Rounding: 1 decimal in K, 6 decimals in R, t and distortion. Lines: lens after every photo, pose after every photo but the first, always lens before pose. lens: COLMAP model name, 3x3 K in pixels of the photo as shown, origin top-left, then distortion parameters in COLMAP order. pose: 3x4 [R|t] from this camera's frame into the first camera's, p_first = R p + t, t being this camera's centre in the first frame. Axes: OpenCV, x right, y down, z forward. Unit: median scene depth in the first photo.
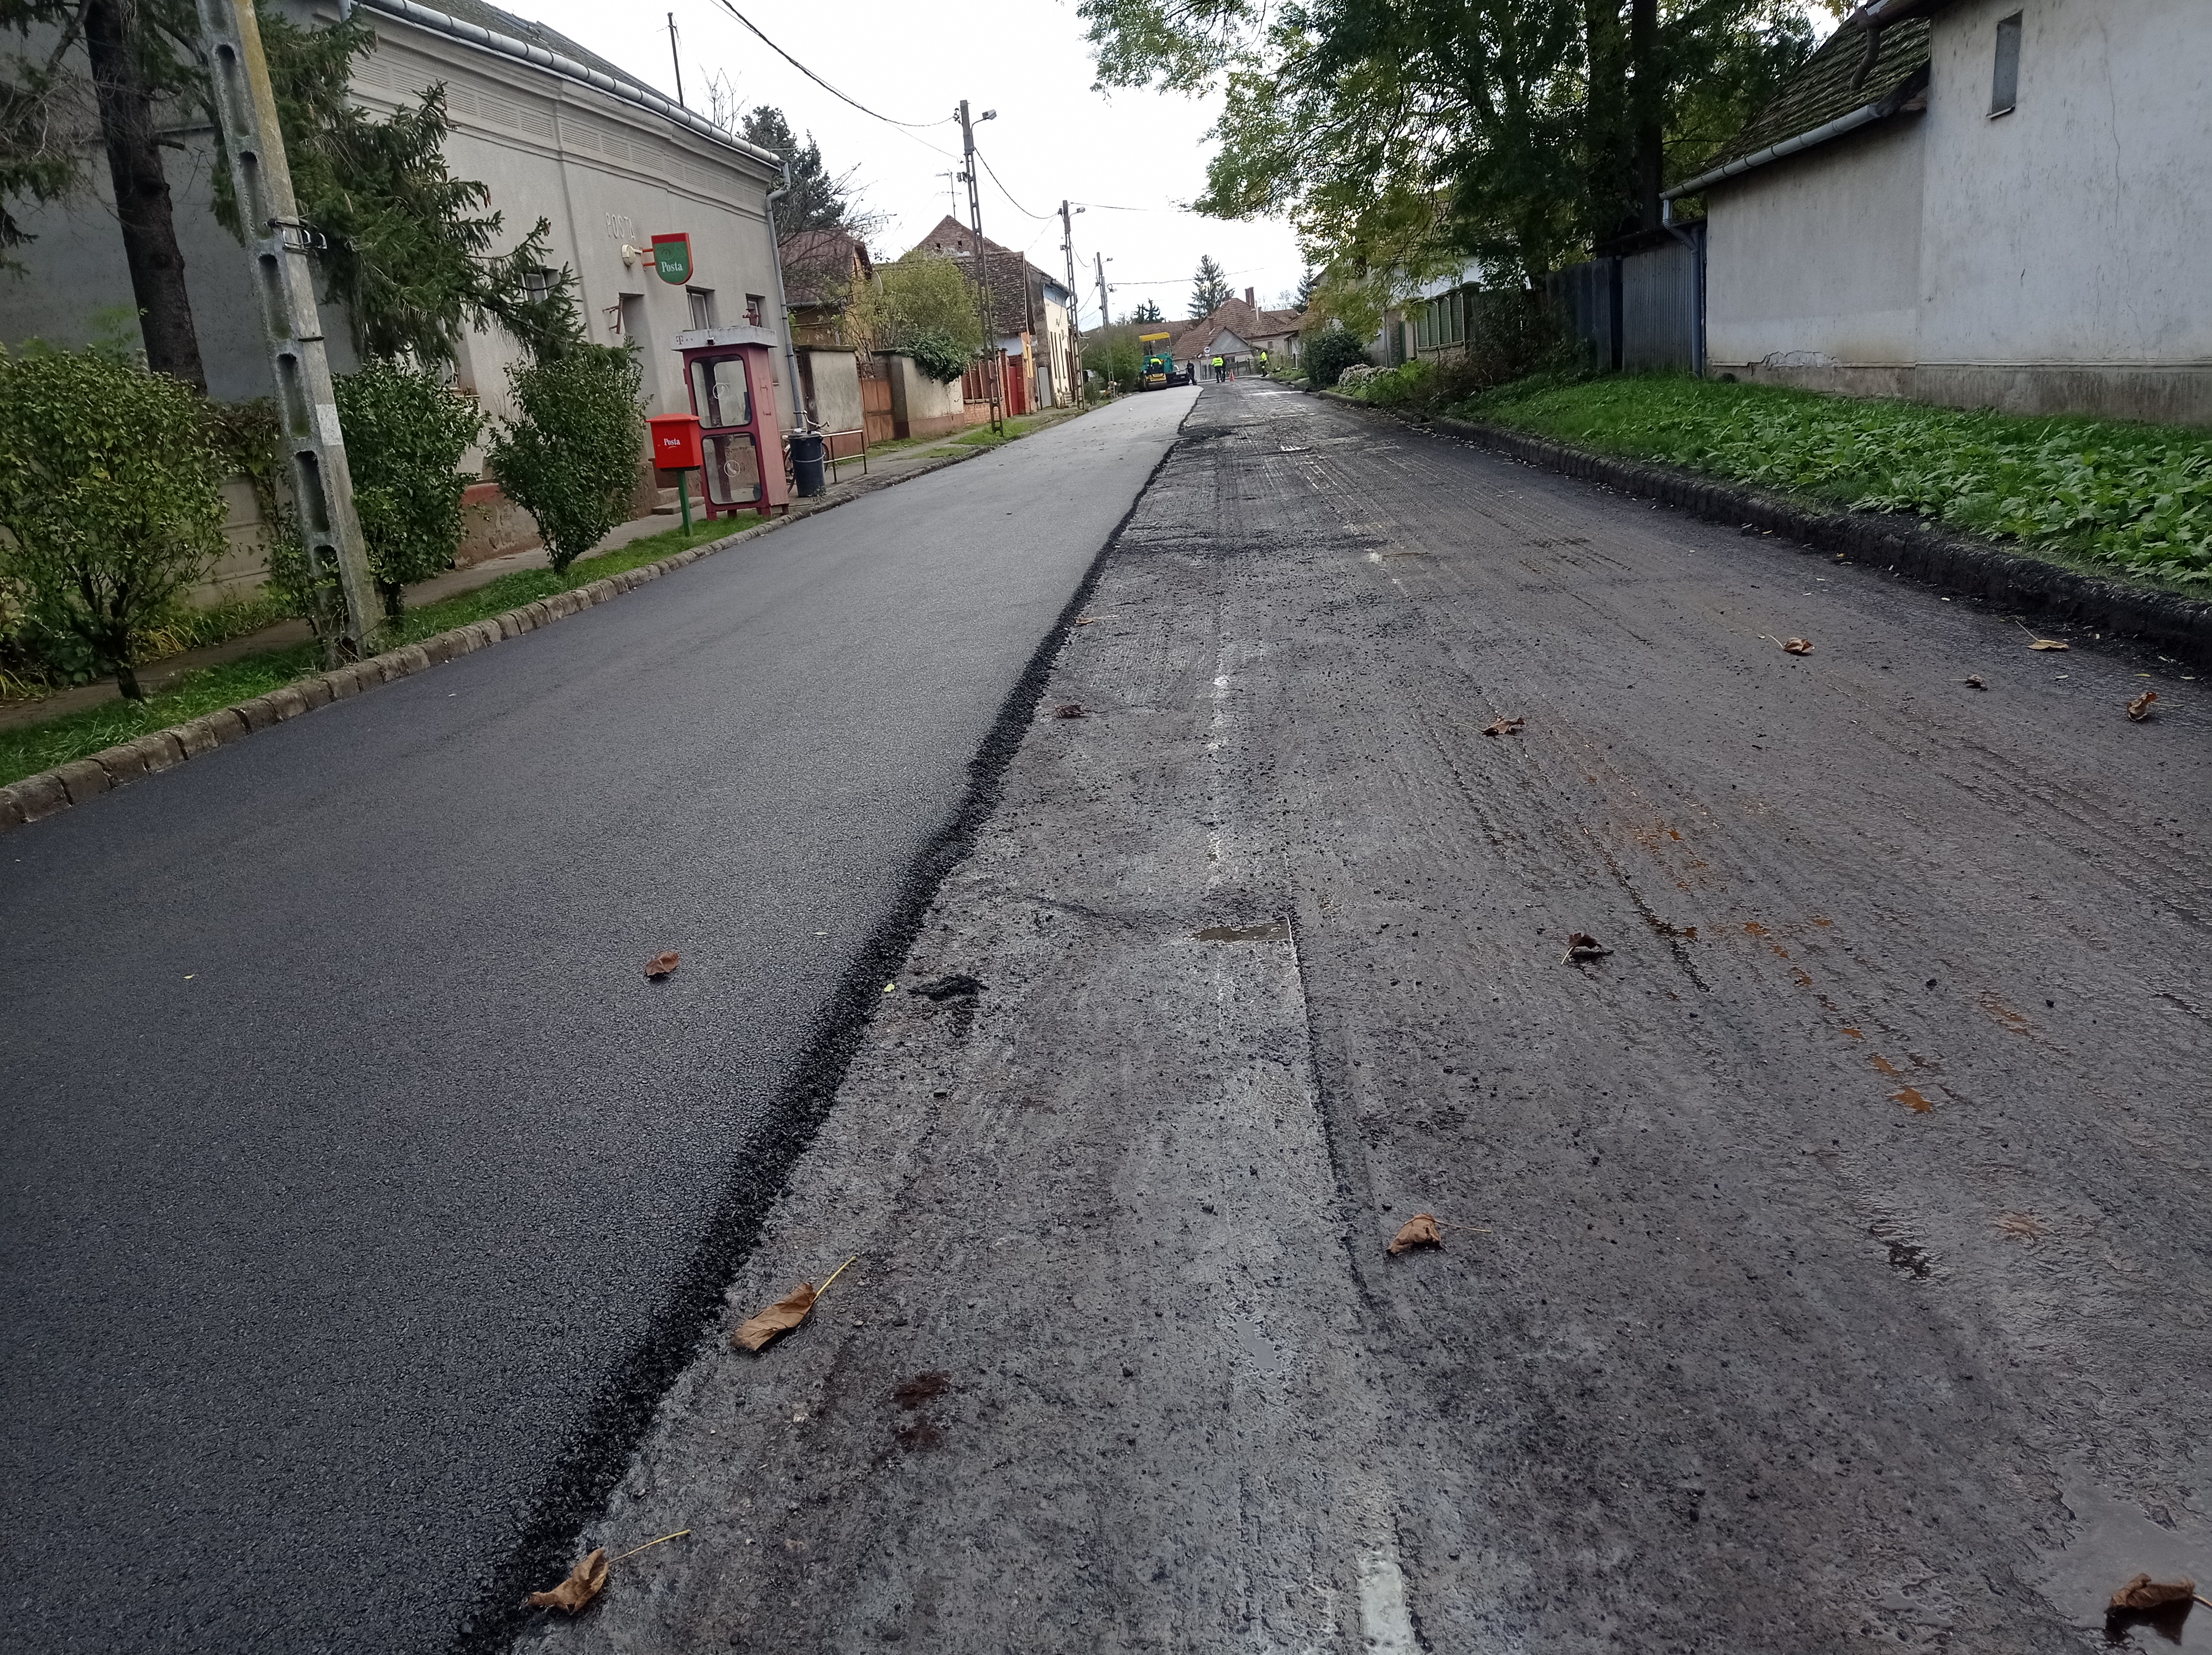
lens RADIAL K [[1790.7, 0, 1097.7], [0, 1790.7, 837.0], [0, 0, 1]] dist [0.077014, -0.145992]
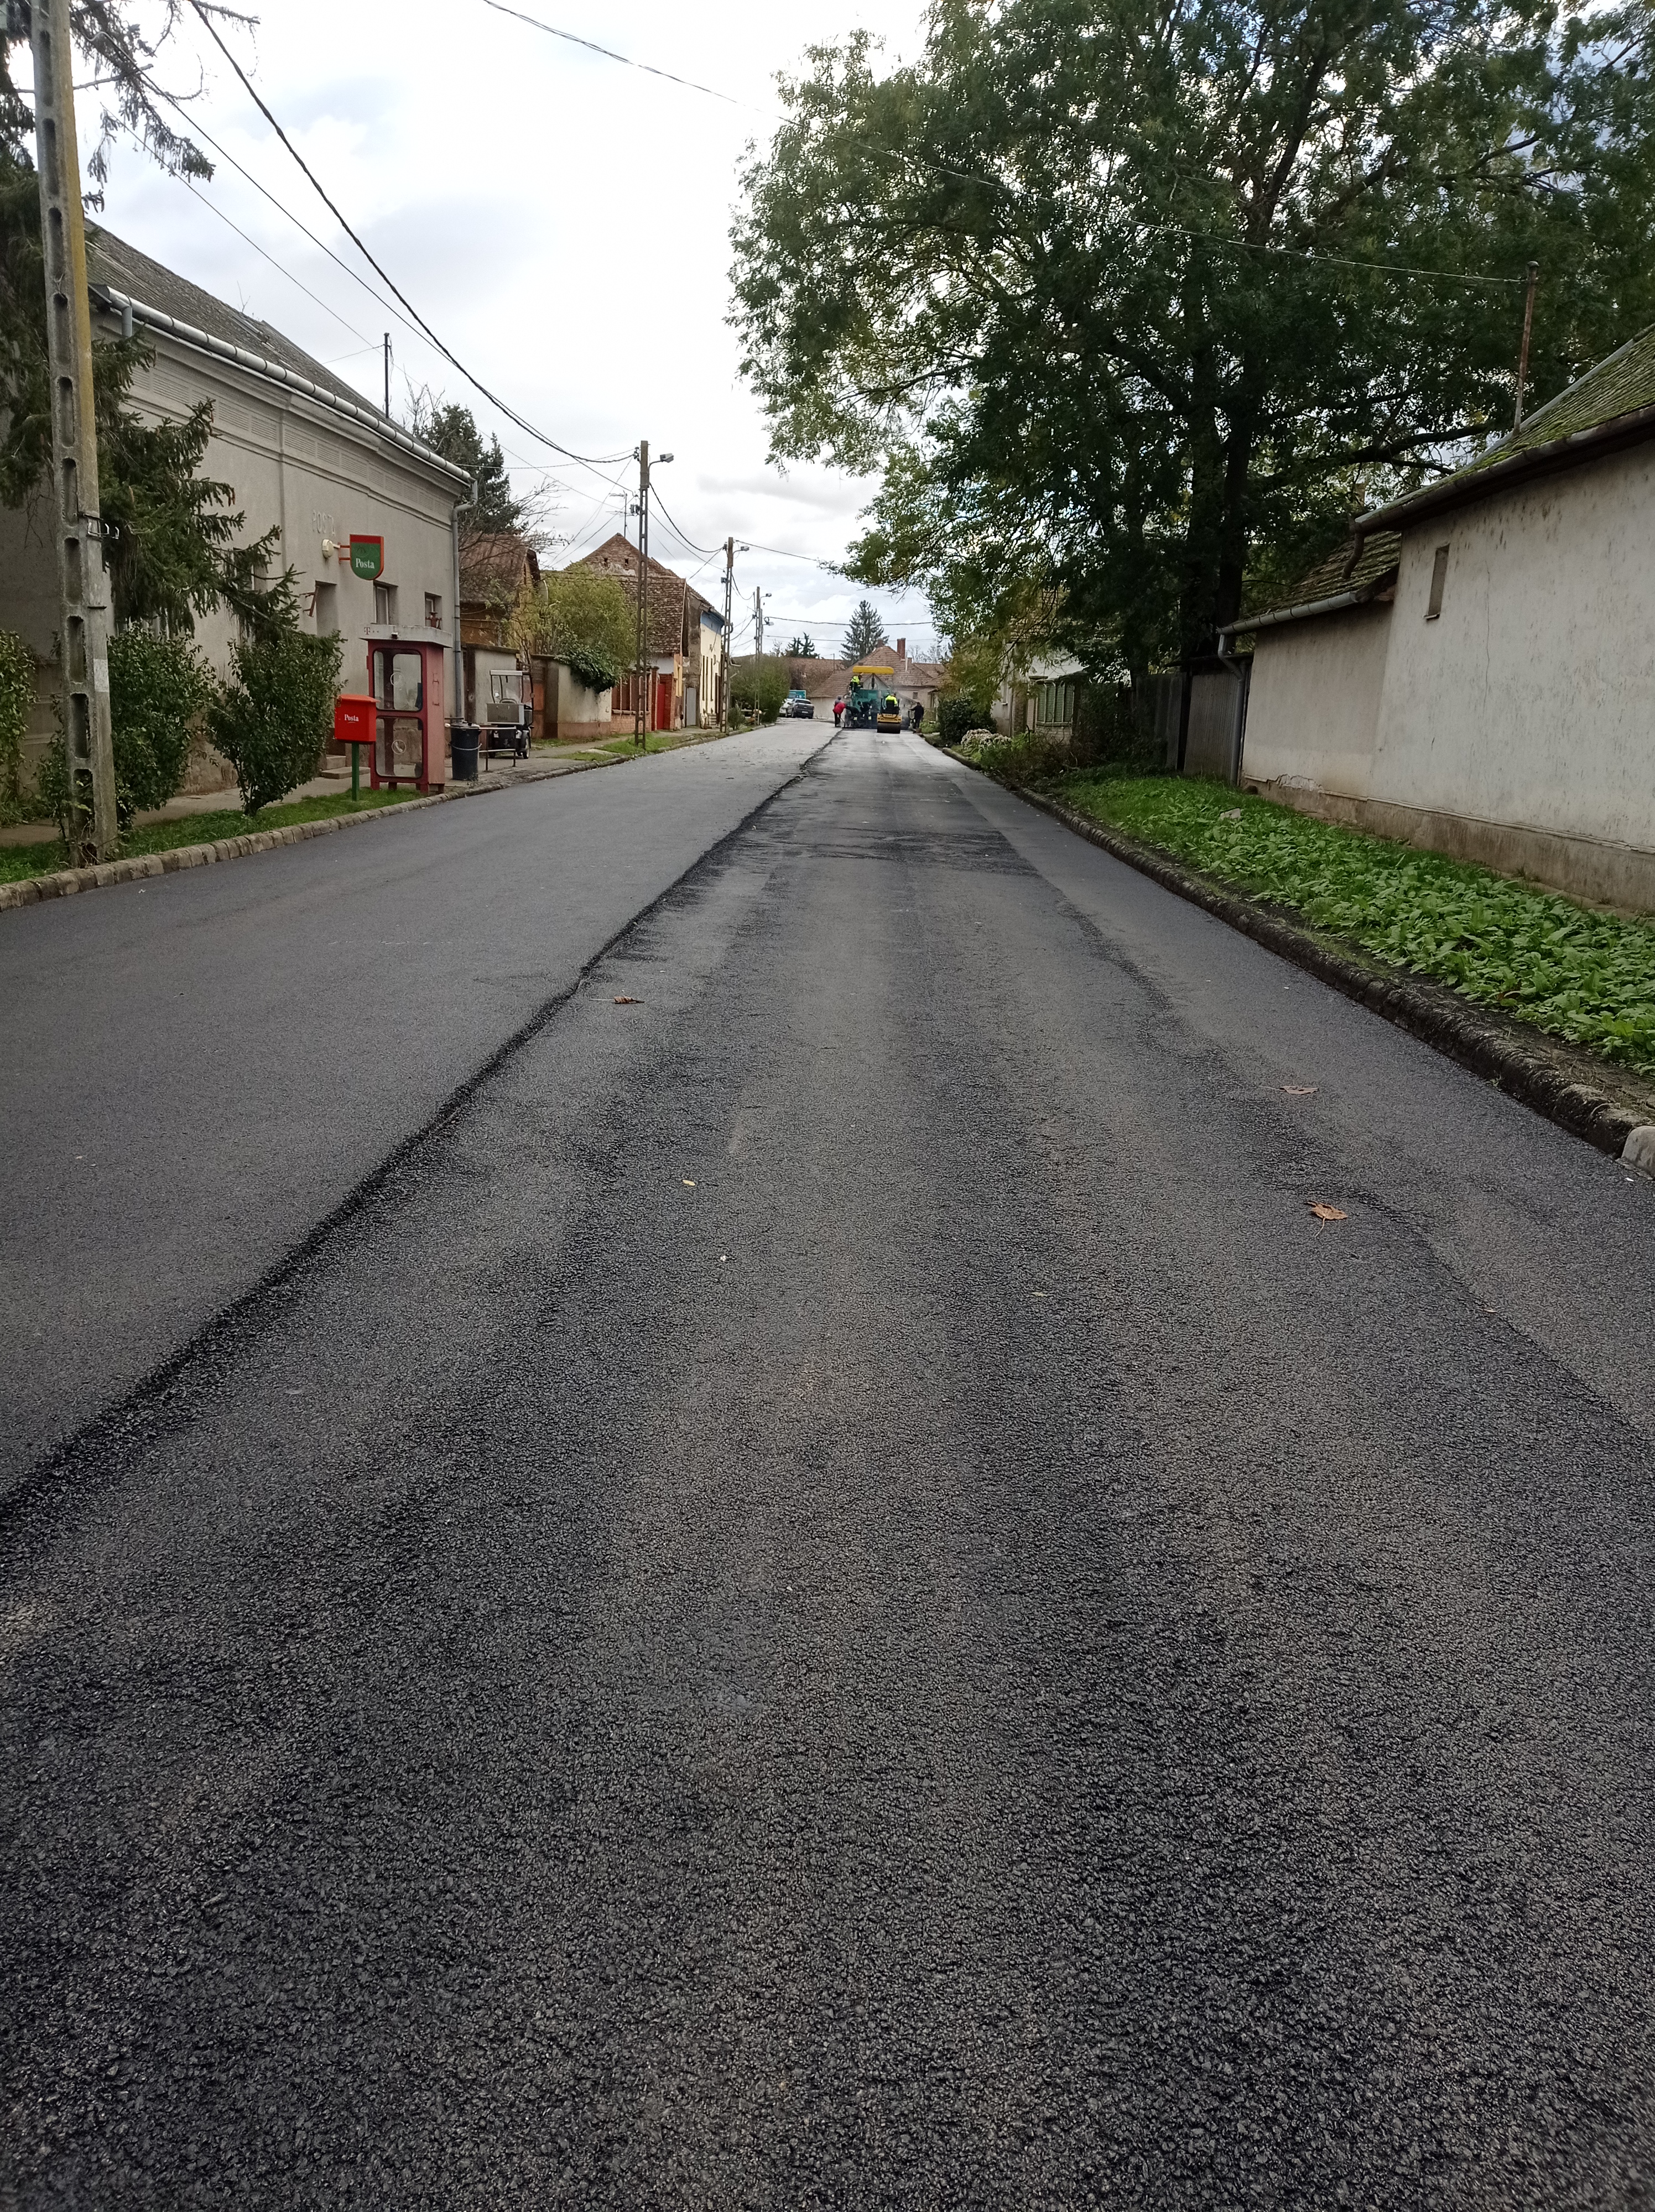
lens RADIAL K [[1790.7, 0, 880.9], [0, 1790.7, 1079.7], [0, 0, 1]] dist [0.077014, -0.145992]
pose [[0.987957, 0.120063, 0.097599, 0.009830], [-0.115337, 0.991926, -0.052718, 0.023156], [-0.103141, 0.040827, 0.993829, -0.124396]]
